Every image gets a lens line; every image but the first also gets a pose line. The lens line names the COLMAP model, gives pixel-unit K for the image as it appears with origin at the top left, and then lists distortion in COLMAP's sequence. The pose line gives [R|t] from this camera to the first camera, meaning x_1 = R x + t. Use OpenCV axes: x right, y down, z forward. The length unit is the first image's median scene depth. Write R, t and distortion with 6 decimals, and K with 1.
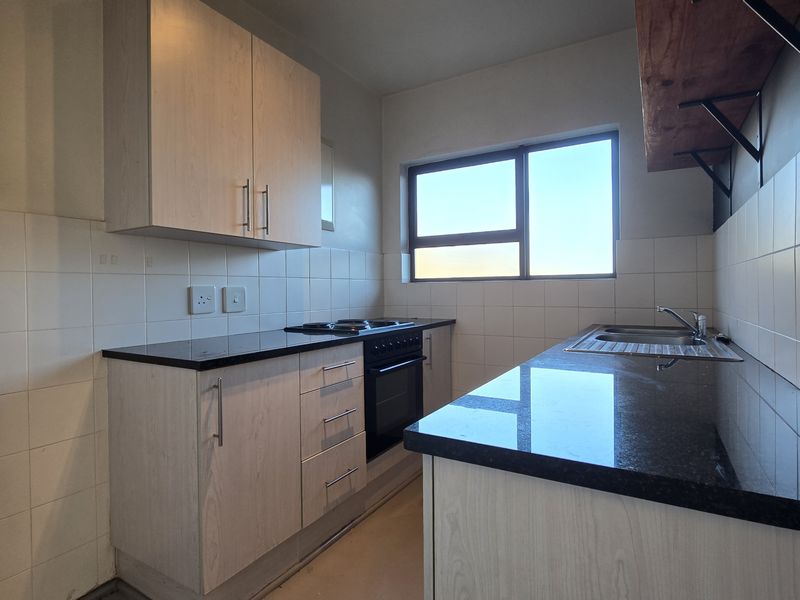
lens RADIAL K [[435.0, 0, 399.7], [0, 435.0, 289.5], [0, 0, 1]] dist [0.000649, -0.000373]
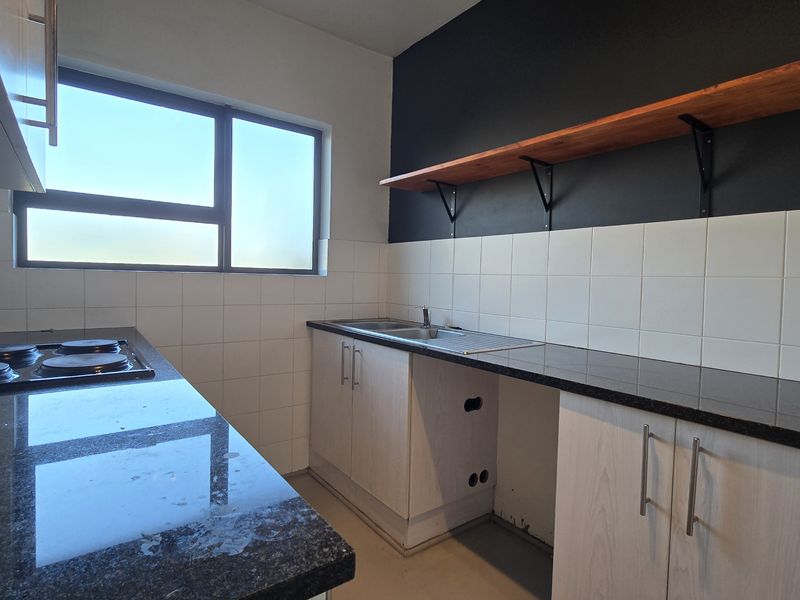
lens RADIAL K [[442.4, 0, 394.8], [0, 442.4, 300.5], [0, 0, 1]] dist [0.002255, -0.002053]
pose [[0.402640, -0.019346, 0.915154, -0.346060], [-0.025296, 0.999160, 0.032252, -0.003549], [-0.915009, -0.036136, 0.401813, 0.364828]]
